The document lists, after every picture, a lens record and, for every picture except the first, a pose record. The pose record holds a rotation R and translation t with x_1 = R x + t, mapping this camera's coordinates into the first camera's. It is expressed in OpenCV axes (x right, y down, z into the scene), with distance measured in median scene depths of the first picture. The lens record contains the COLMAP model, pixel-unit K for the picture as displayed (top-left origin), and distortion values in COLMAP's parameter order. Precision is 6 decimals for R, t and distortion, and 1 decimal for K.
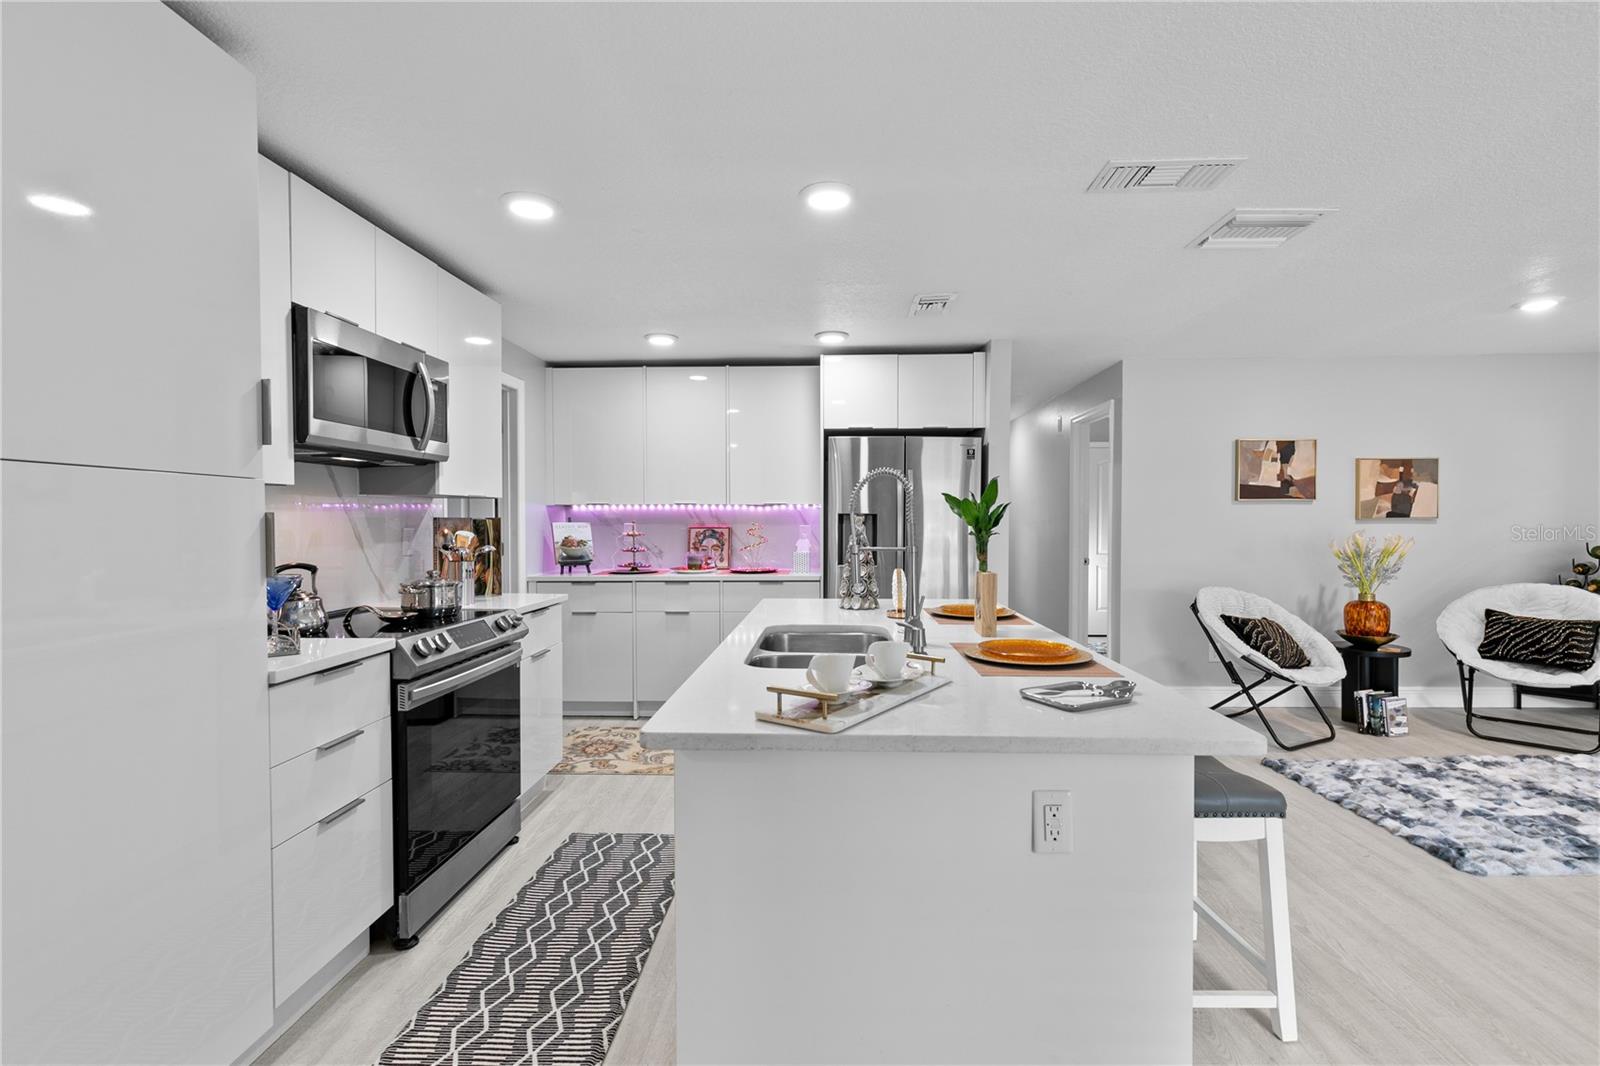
lens RADIAL K [[721.7, 0, 810.5], [0, 721.7, 536.6], [0, 0, 1]] dist [0.007311, -0.000803]
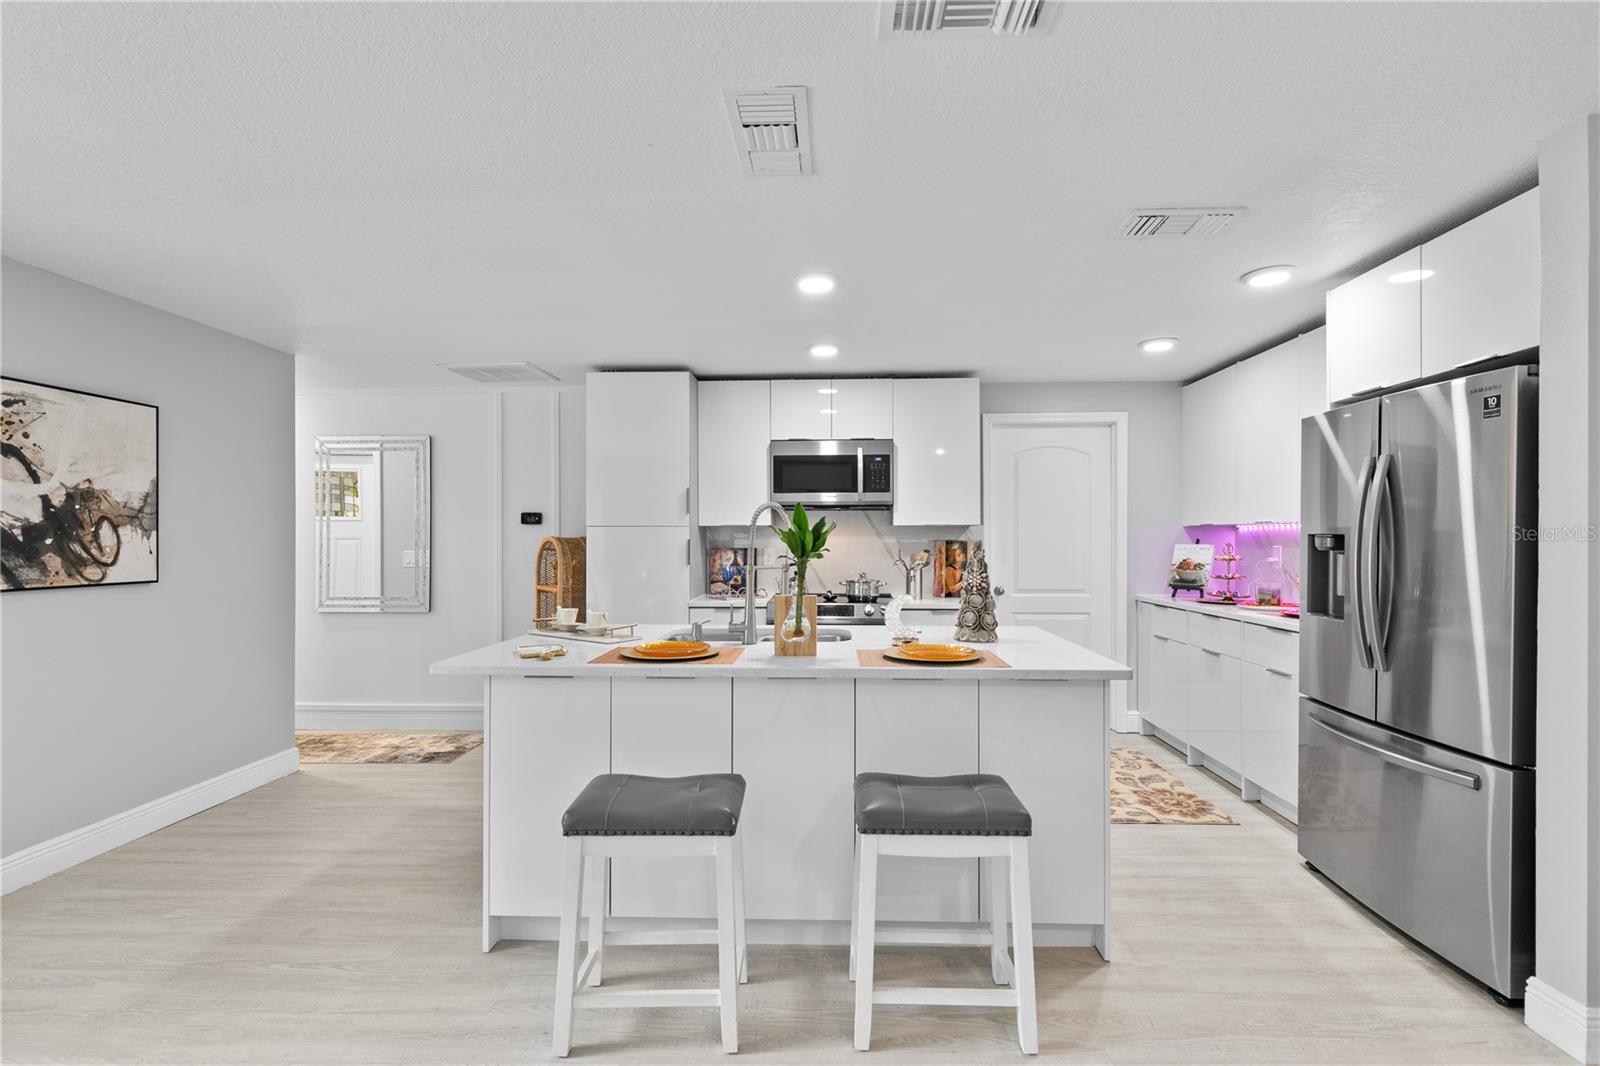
lens RADIAL K [[721.7, 0, 808.0], [0, 721.7, 535.6], [0, 0, 1]] dist [0.007311, -0.000803]
pose [[-0.005397, -0.003327, -0.999980, 0.630486], [-0.024888, 0.999685, -0.003191, -0.015720], [0.999676, 0.024870, -0.005478, 0.499908]]
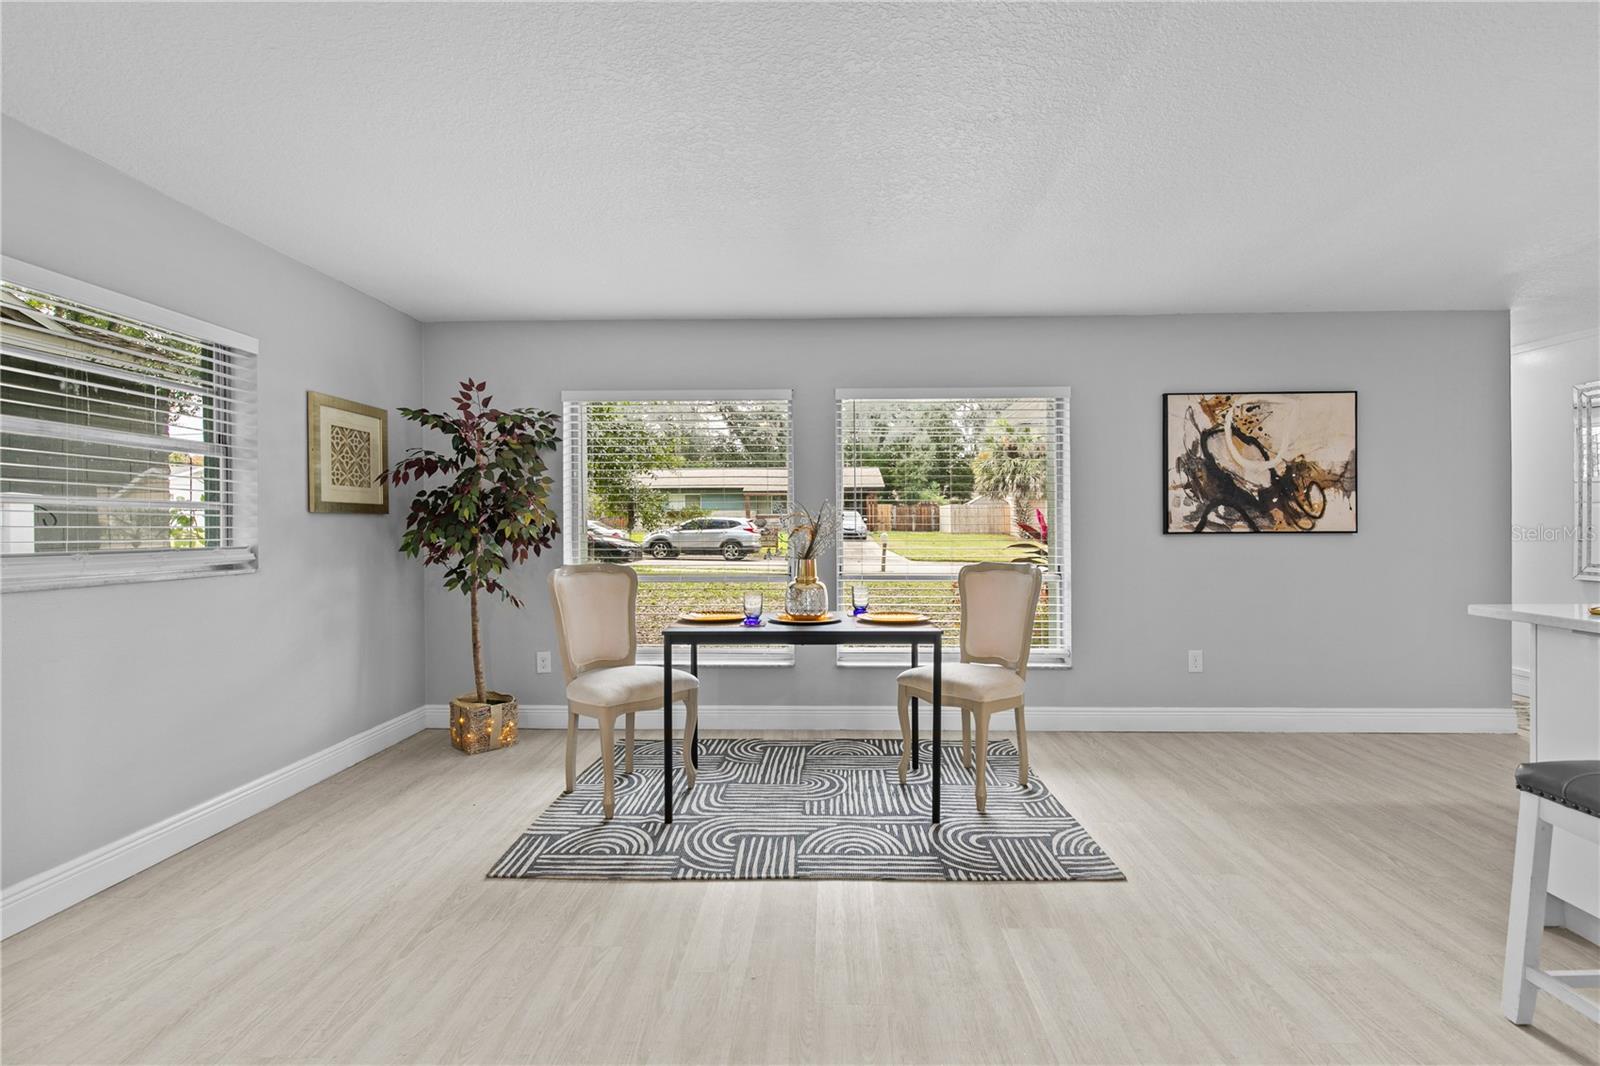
lens RADIAL K [[721.7, 0, 819.3], [0, 721.7, 526.8], [0, 0, 1]] dist [0.007311, -0.000803]
pose [[-0.999874, 0.008609, -0.013301, 0.589543], [0.008248, 0.999602, 0.026969, 0.006320], [0.013528, 0.026856, -0.999548, 0.722136]]
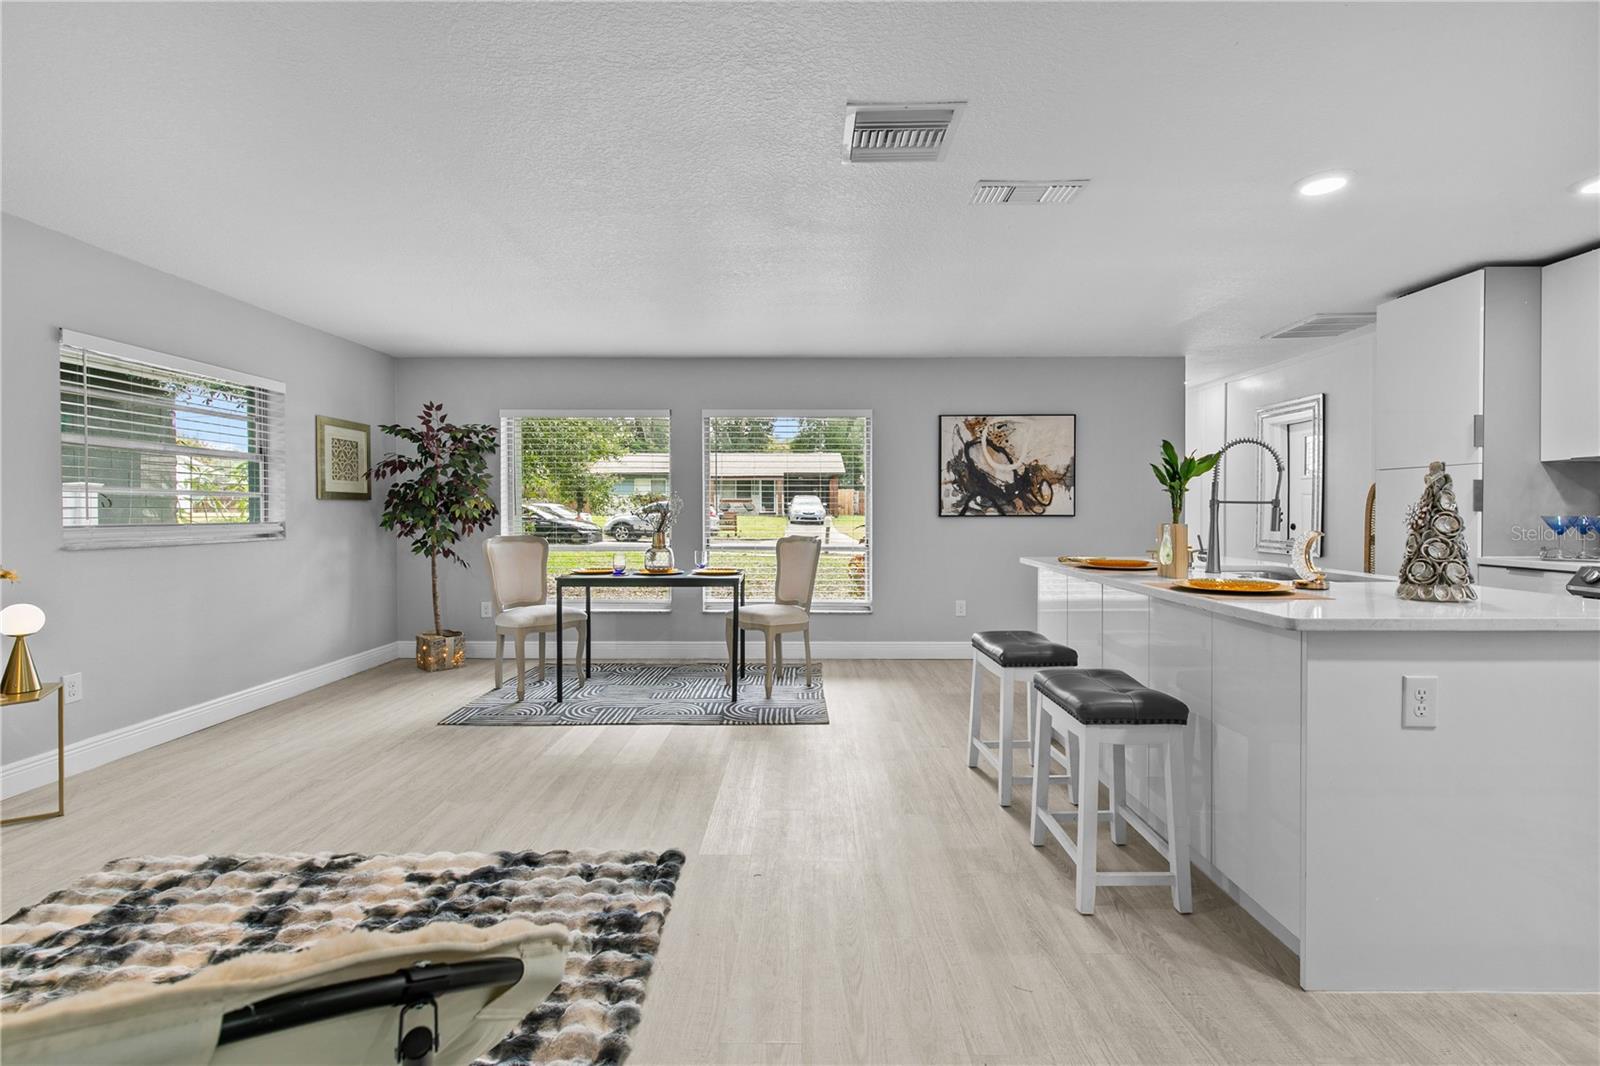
lens RADIAL K [[721.7, 0, 809.0], [0, 721.7, 517.9], [0, 0, 1]] dist [0.007311, -0.000803]
pose [[-0.999402, 0.005328, -0.034160, 0.422860], [0.004086, 0.999331, 0.036351, -0.000406], [0.034331, 0.036189, -0.998755, 1.046084]]
